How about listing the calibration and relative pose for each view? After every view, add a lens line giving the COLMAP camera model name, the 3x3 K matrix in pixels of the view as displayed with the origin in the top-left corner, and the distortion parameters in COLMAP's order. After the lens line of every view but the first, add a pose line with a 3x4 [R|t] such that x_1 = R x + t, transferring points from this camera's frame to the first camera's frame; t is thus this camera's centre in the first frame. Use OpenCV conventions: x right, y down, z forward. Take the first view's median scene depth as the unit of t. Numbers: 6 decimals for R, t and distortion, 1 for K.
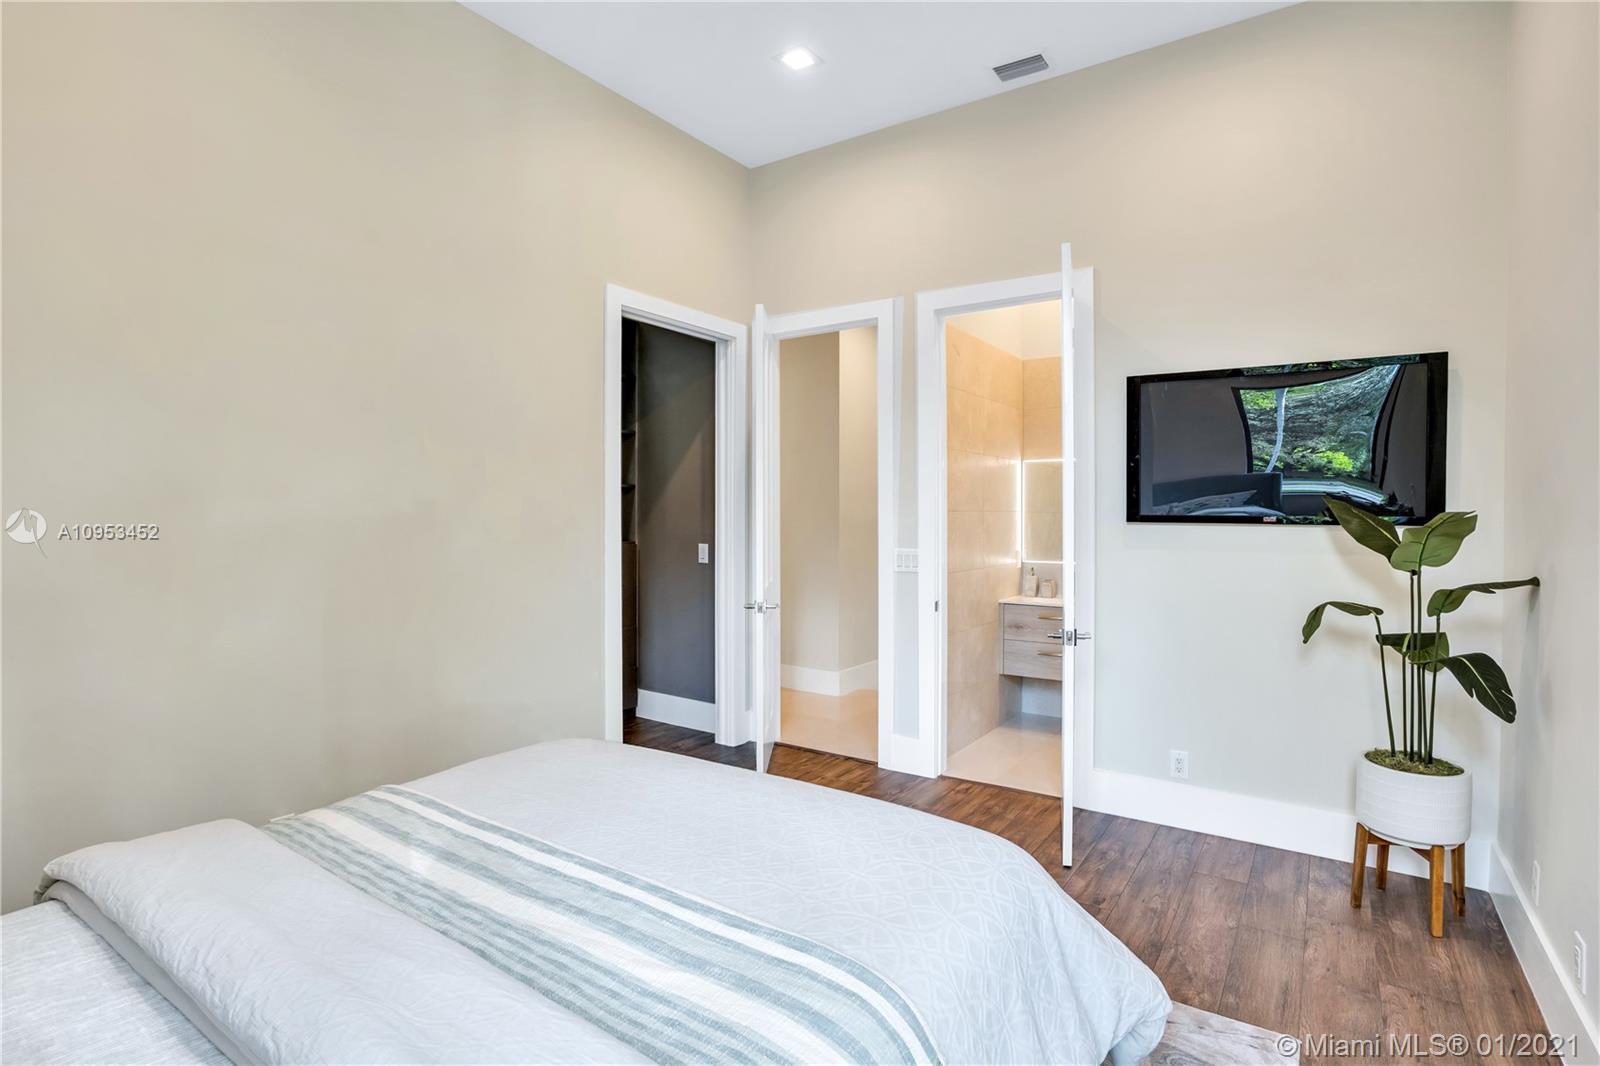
lens RADIAL K [[801.0, 0, 801.4], [0, 801.0, 517.3], [0, 0, 1]] dist [-0.002634, -0.000449]
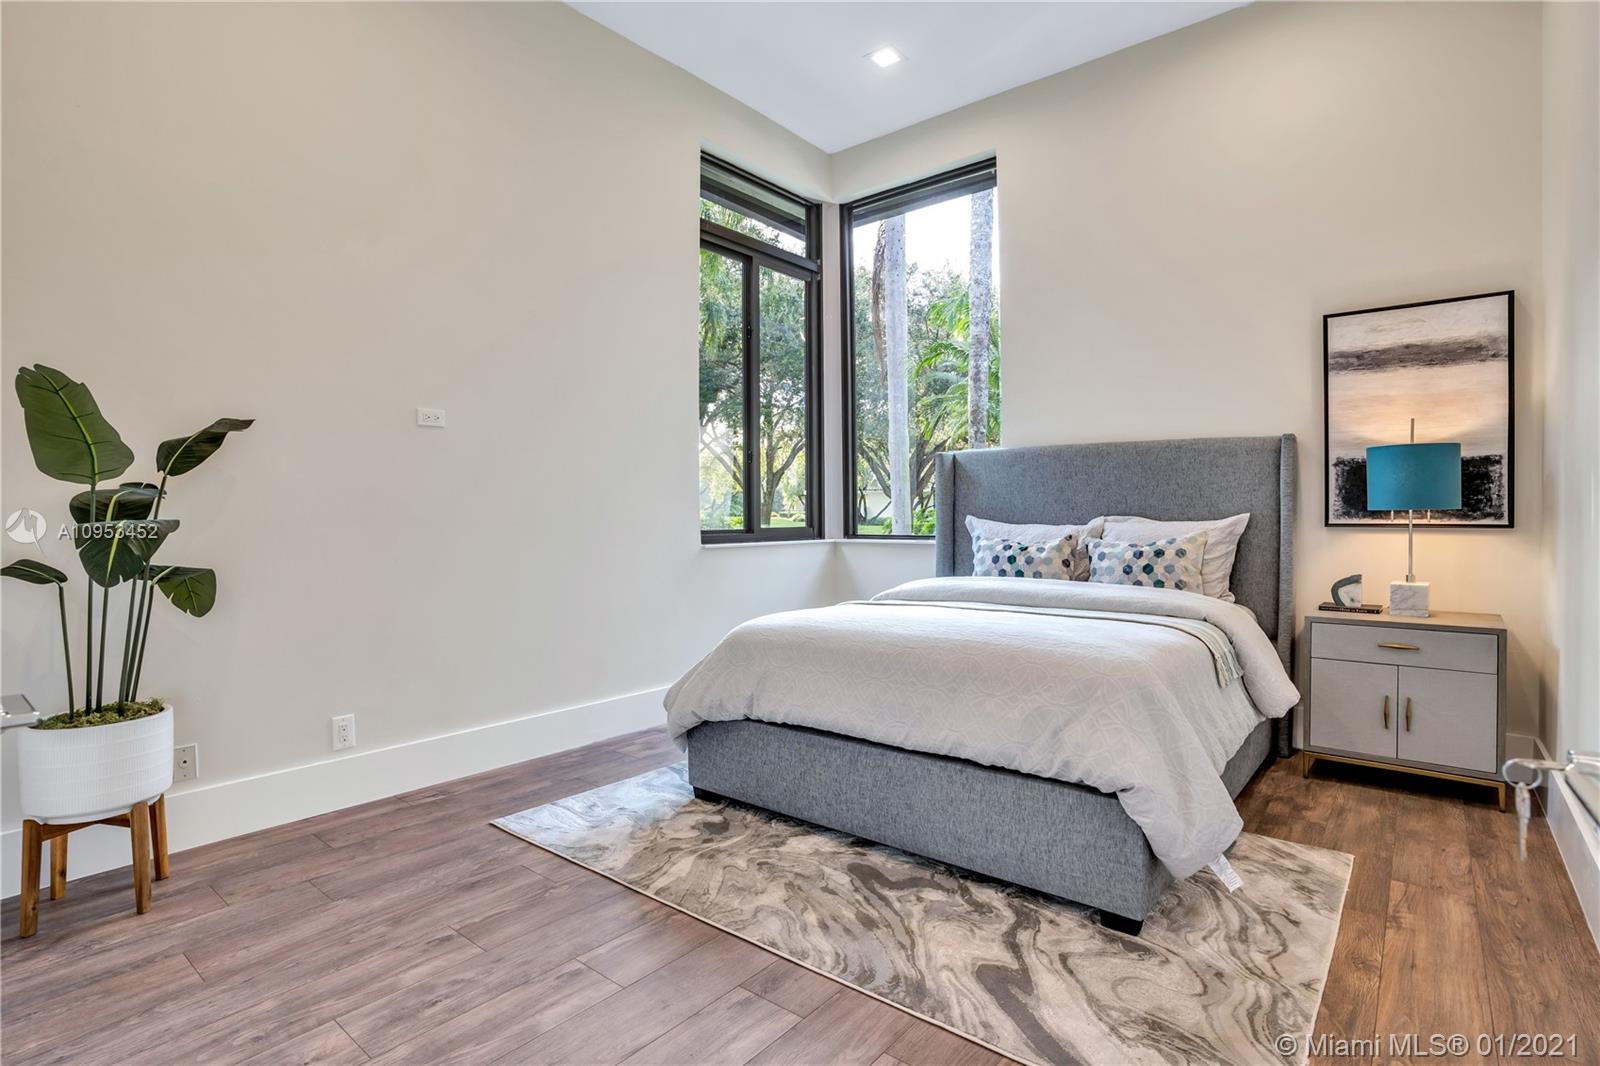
lens RADIAL K [[801.0, 0, 801.4], [0, 801.0, 517.3], [0, 0, 1]] dist [-0.002634, -0.000449]
pose [[-0.996904, 0.001361, 0.078622, -0.006361], [0.001770, 0.999985, 0.005139, 0.092649], [-0.078614, 0.005262, -0.996891, 1.588920]]
